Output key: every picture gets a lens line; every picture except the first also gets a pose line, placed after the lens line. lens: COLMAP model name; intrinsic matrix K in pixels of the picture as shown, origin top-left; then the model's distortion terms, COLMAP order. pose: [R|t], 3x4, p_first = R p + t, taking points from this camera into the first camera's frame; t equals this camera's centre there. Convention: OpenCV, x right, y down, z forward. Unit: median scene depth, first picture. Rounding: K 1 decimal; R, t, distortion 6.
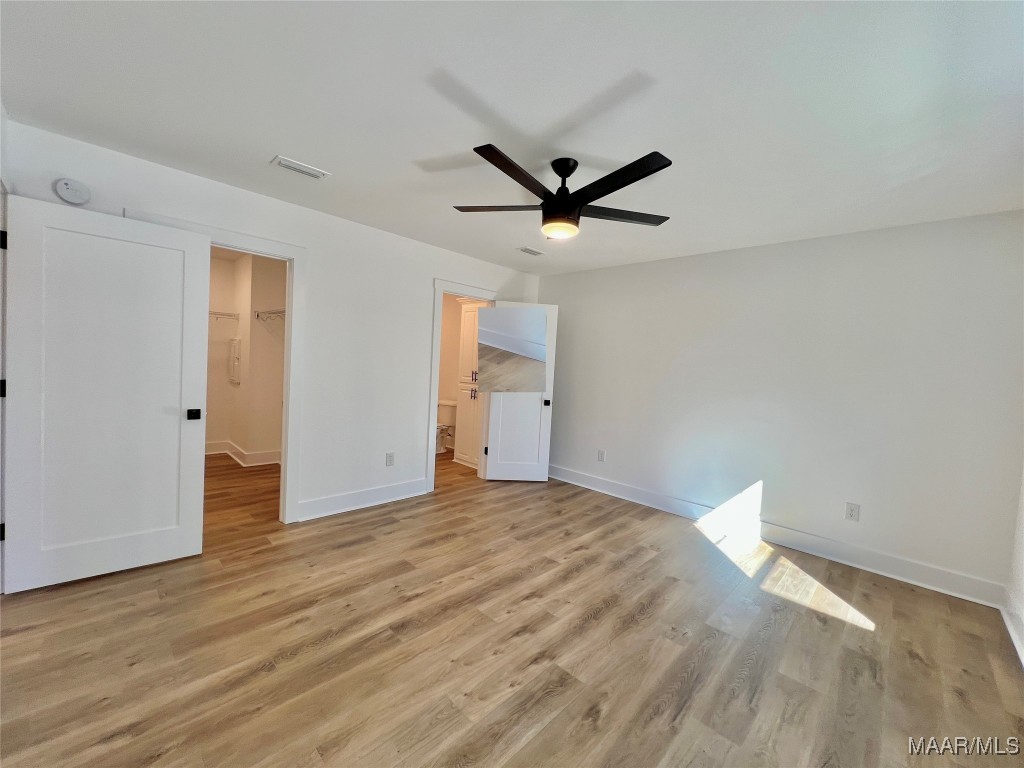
lens RADIAL K [[410.9, 0, 491.9], [0, 410.9, 385.4], [0, 0, 1]] dist [-0.001515, -0.000084]
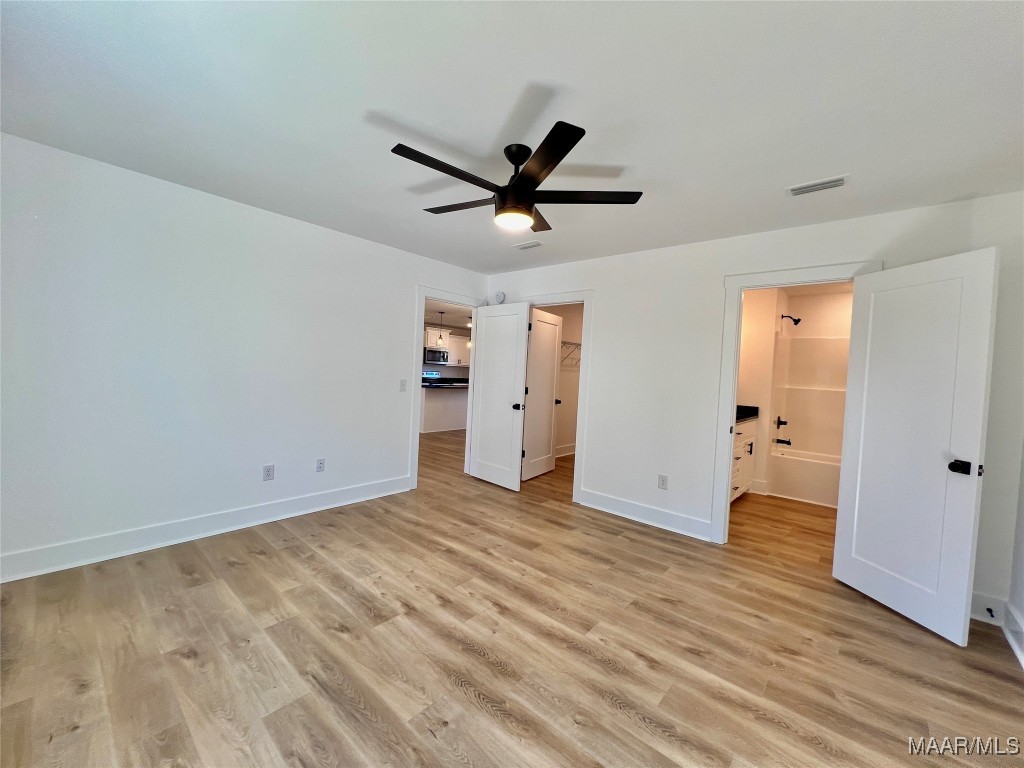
lens RADIAL K [[410.9, 0, 529.7], [0, 410.9, 387.7], [0, 0, 1]] dist [-0.001515, -0.000084]
pose [[0.098646, -0.010783, -0.995064, 0.921811], [-0.098430, 0.994932, -0.020539, 0.018140], [0.990243, 0.099971, 0.097084, 0.808204]]
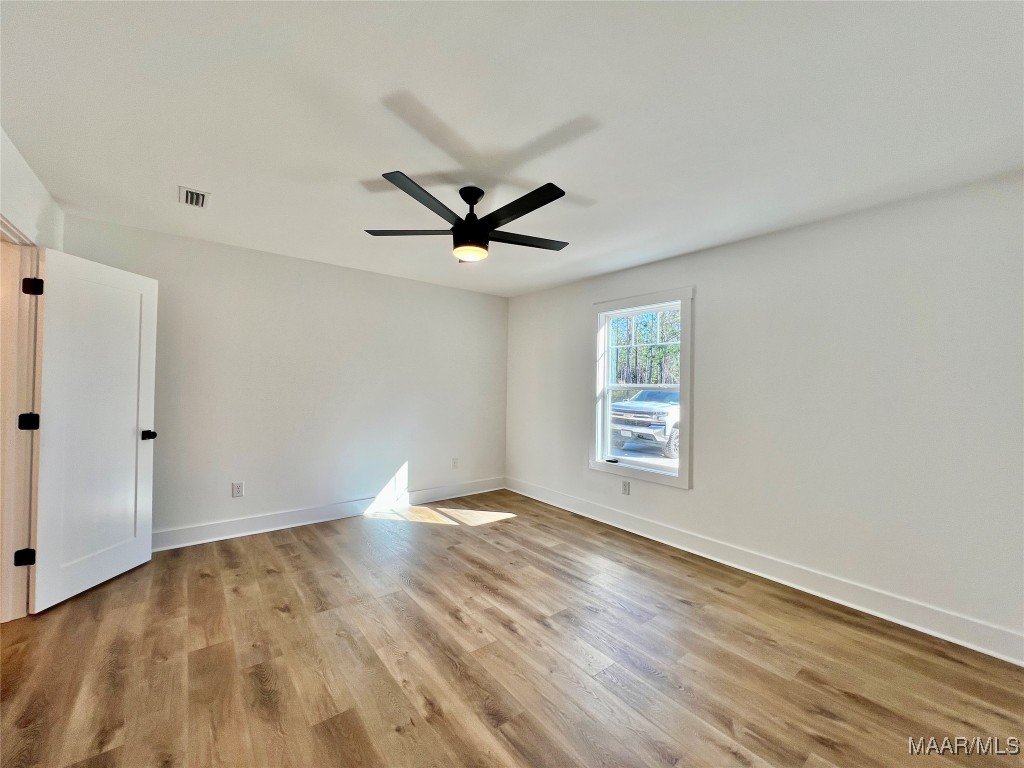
lens RADIAL K [[410.9, 0, 530.2], [0, 410.9, 381.0], [0, 0, 1]] dist [-0.001515, -0.000084]
pose [[0.080643, -0.042803, 0.995824, -0.736041], [0.038843, 0.998454, 0.039771, -0.067998], [-0.995986, 0.035474, 0.082181, 0.633304]]
